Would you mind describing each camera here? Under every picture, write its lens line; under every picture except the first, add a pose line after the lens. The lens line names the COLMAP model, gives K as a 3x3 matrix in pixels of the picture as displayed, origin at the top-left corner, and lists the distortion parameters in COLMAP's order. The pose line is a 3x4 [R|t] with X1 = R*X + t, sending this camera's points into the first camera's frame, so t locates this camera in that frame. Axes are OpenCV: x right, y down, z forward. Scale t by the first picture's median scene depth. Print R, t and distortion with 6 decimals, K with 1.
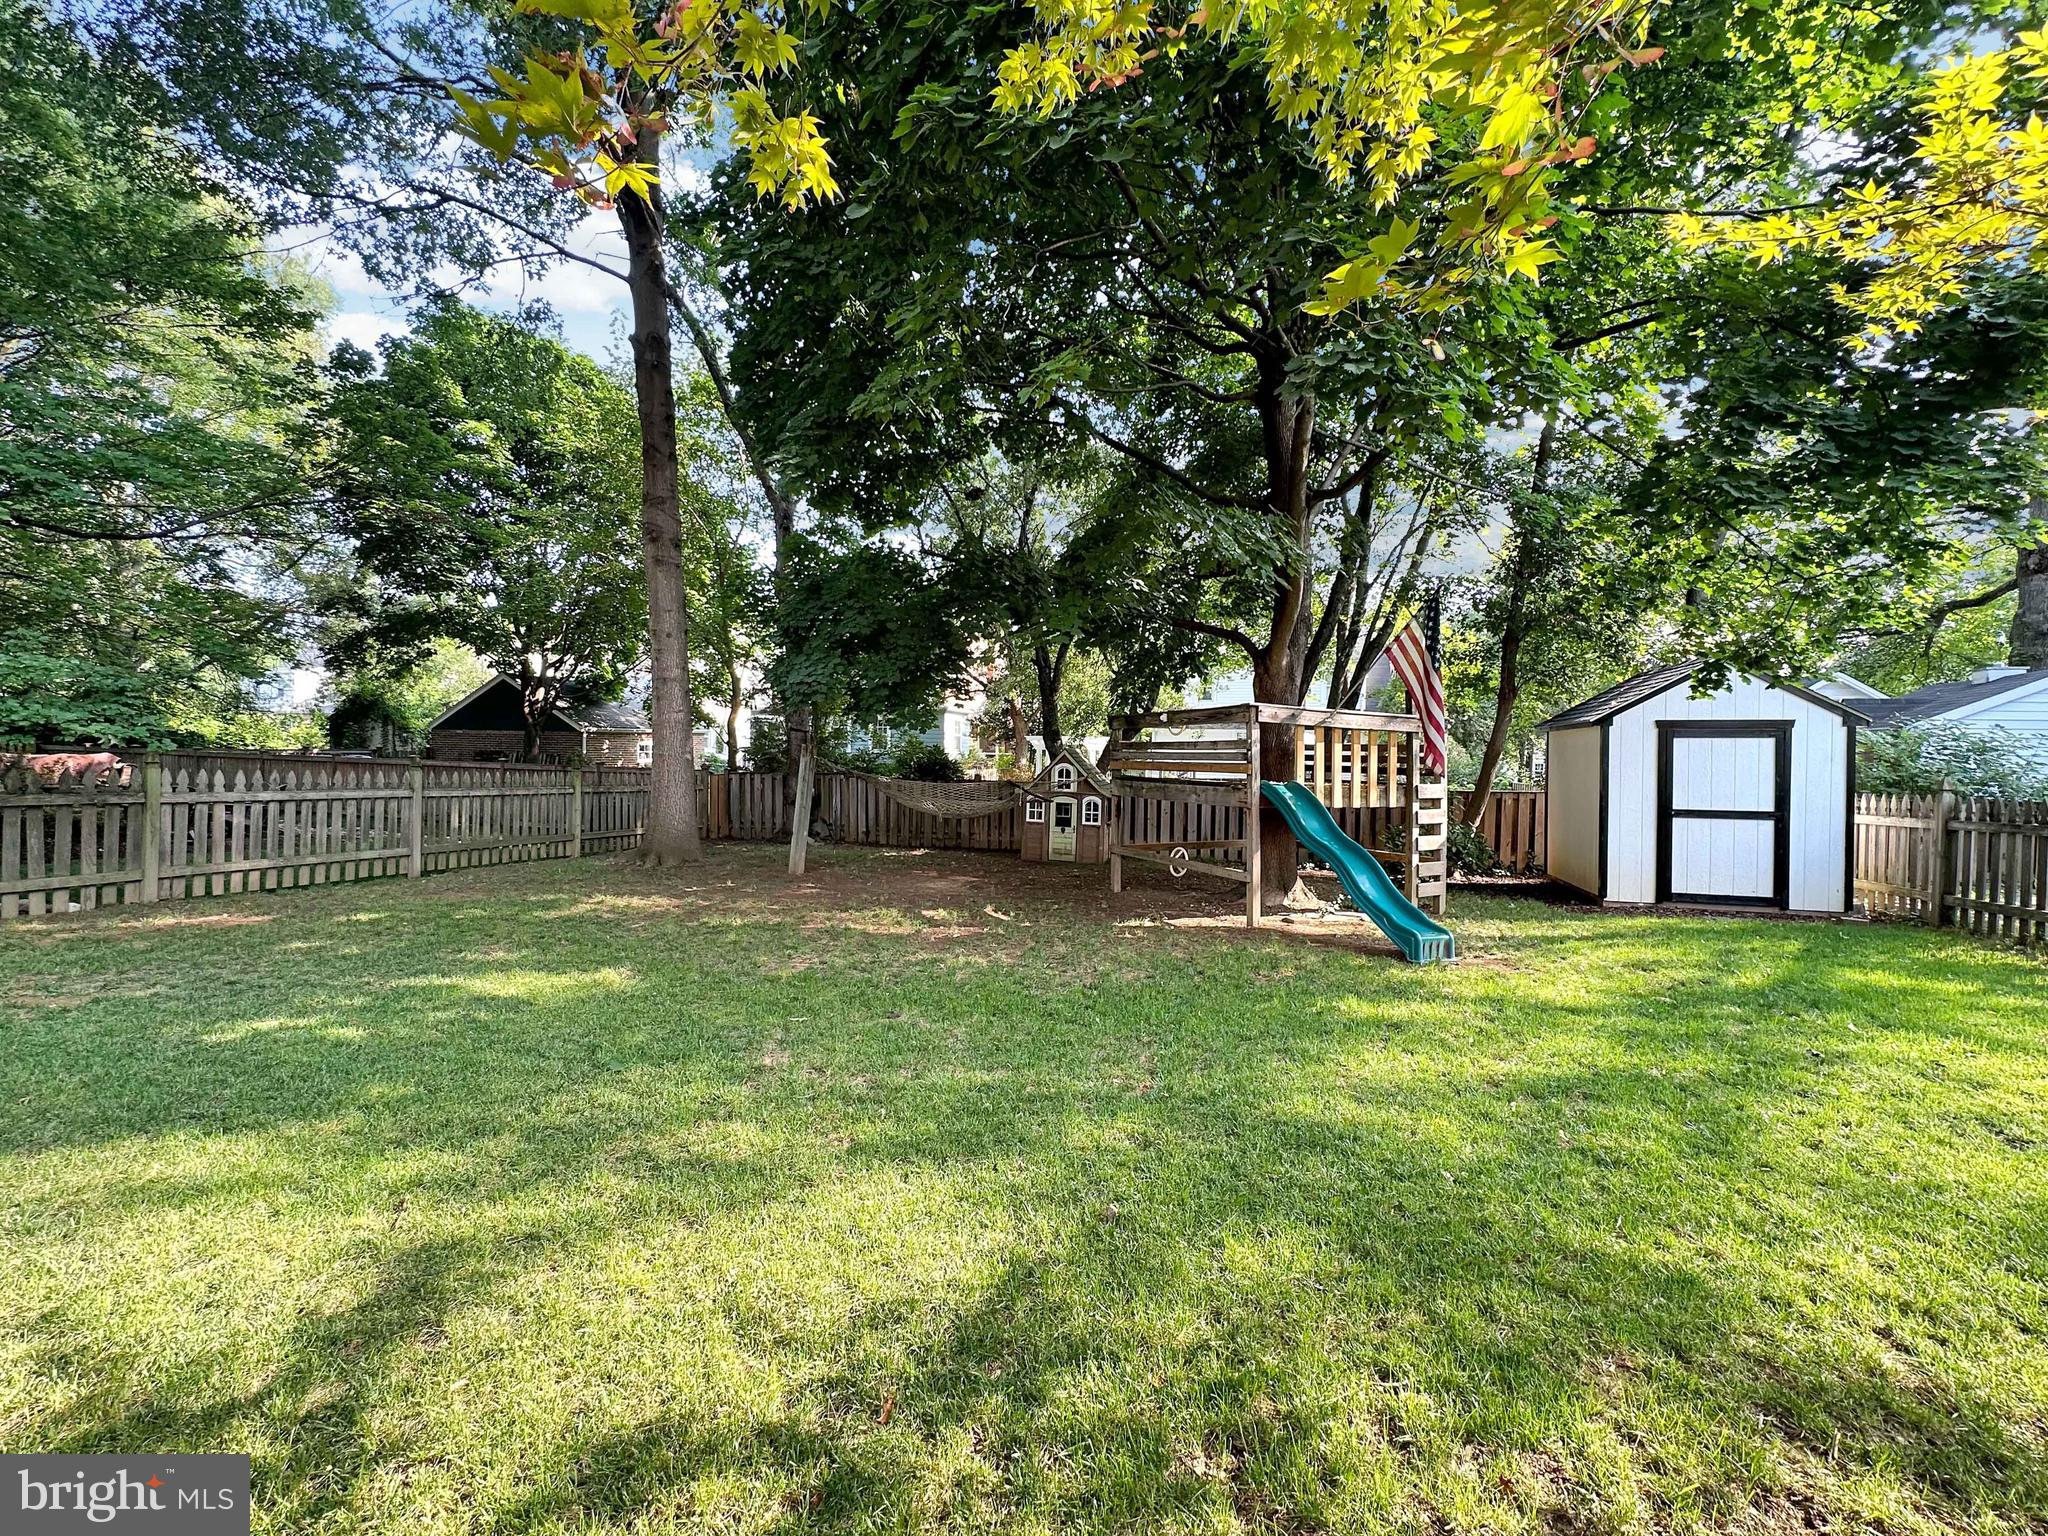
lens RADIAL K [[841.4, 0, 1042.0], [0, 841.4, 771.2], [0, 0, 1]] dist [-0.000805, 0.000134]
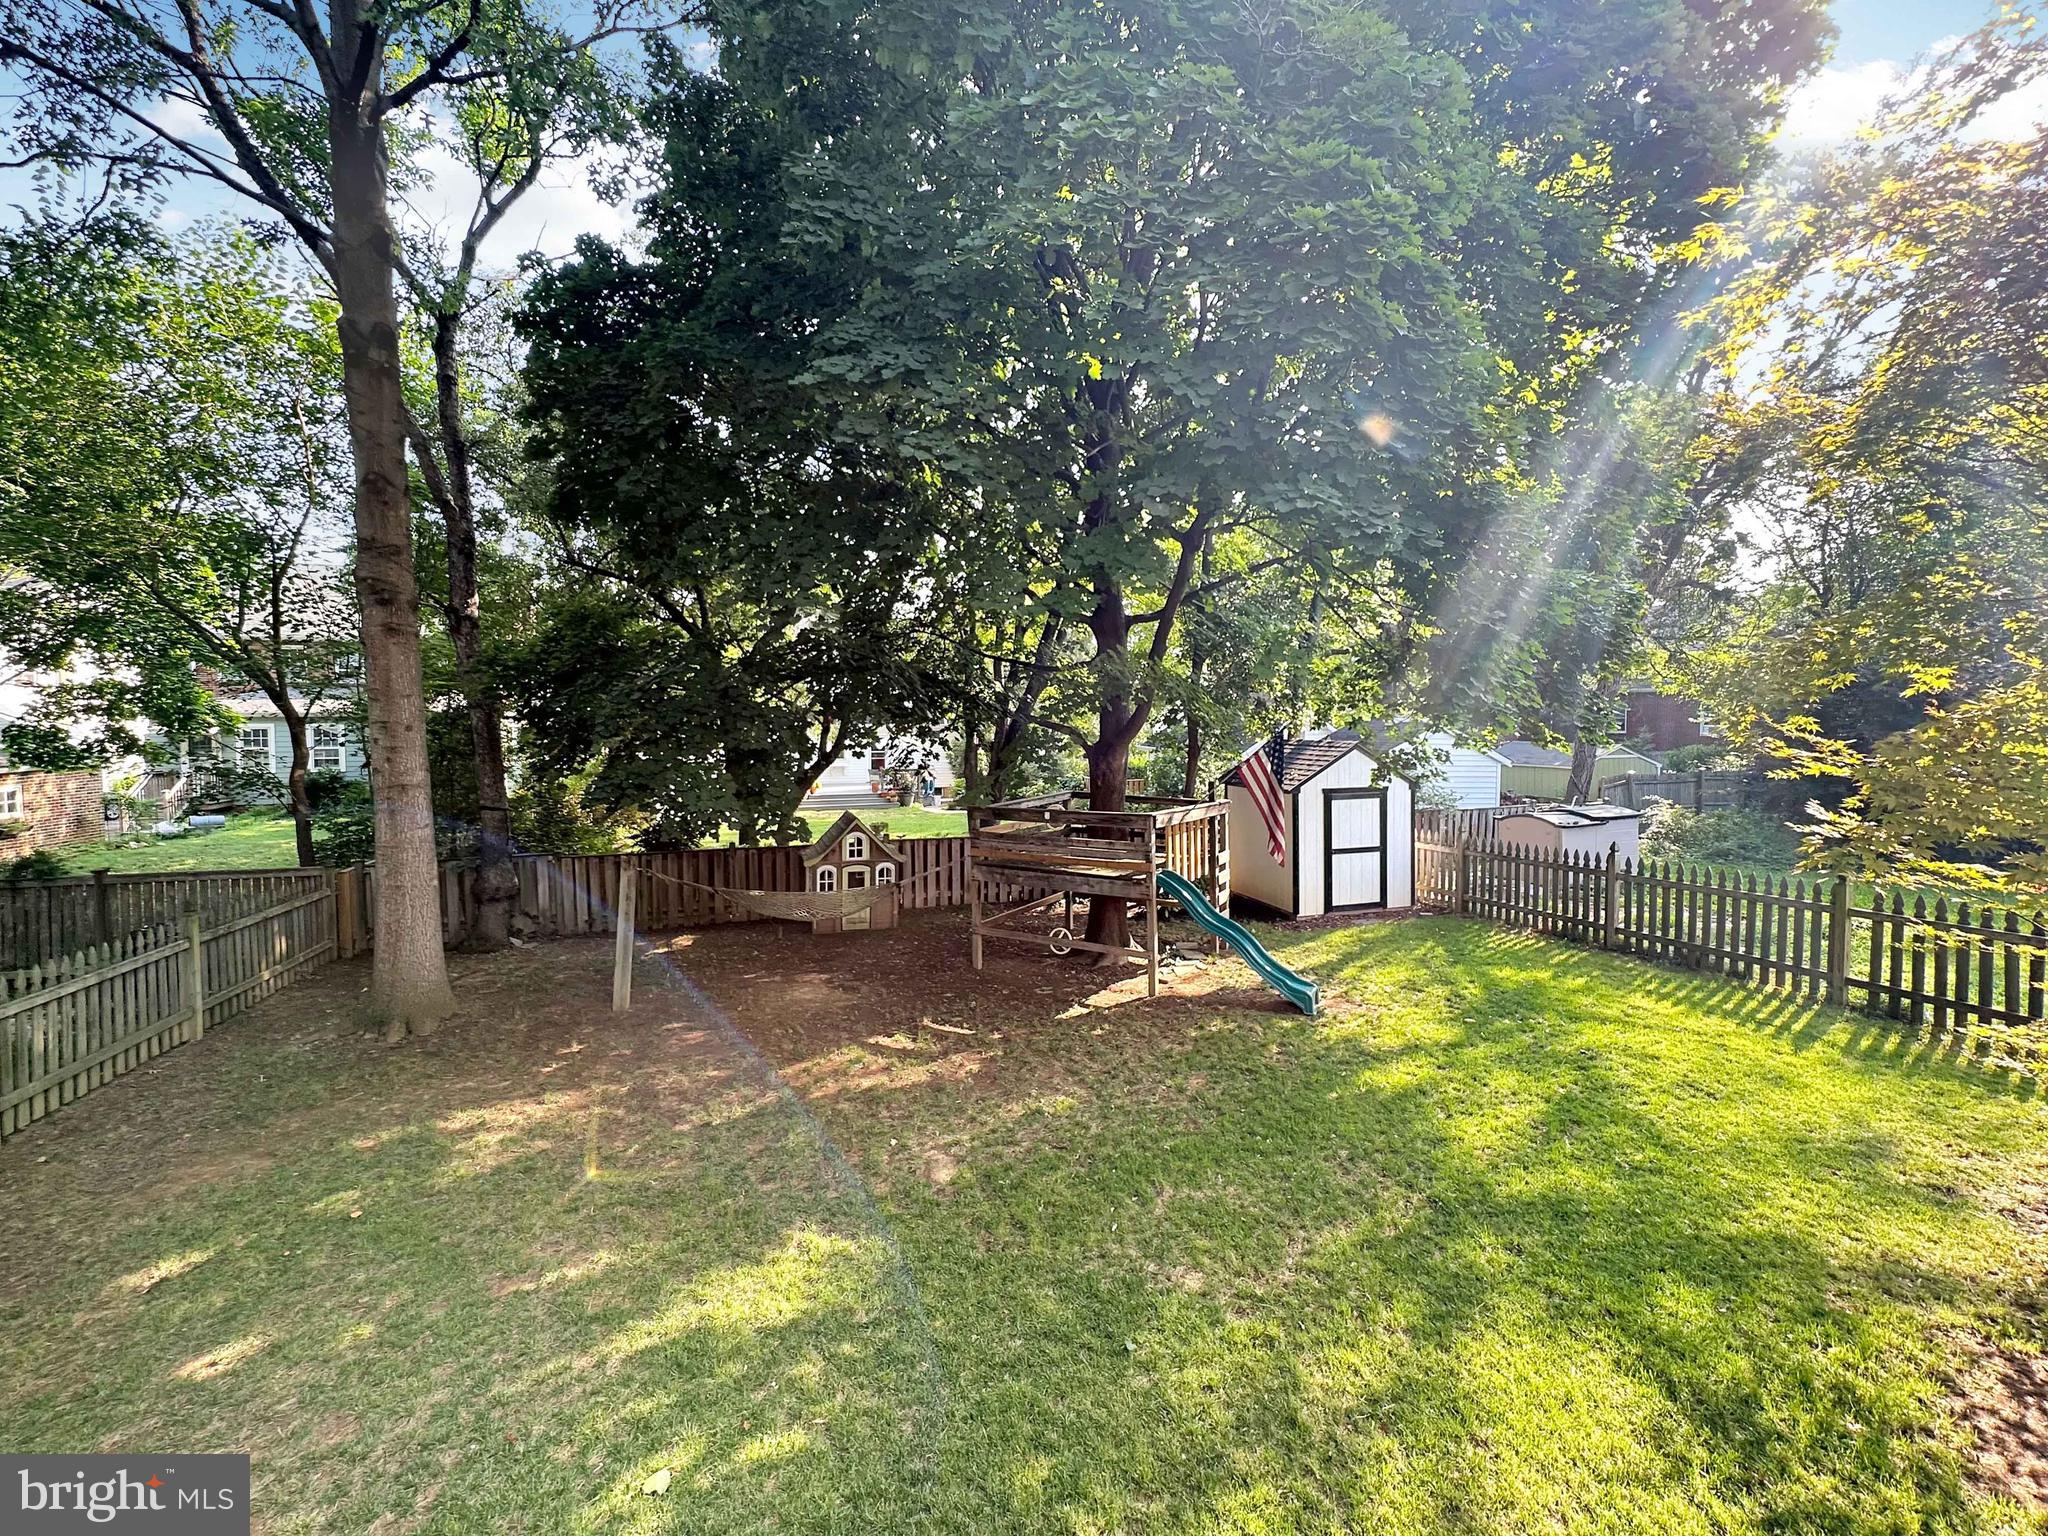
lens RADIAL K [[841.4, 0, 1042.0], [0, 841.4, 771.2], [0, 0, 1]] dist [-0.000805, 0.000134]
pose [[0.829637, -0.050339, 0.556030, -0.490028], [0.023609, 0.998199, 0.055144, -0.189163], [-0.557804, -0.032623, 0.829331, 0.078464]]
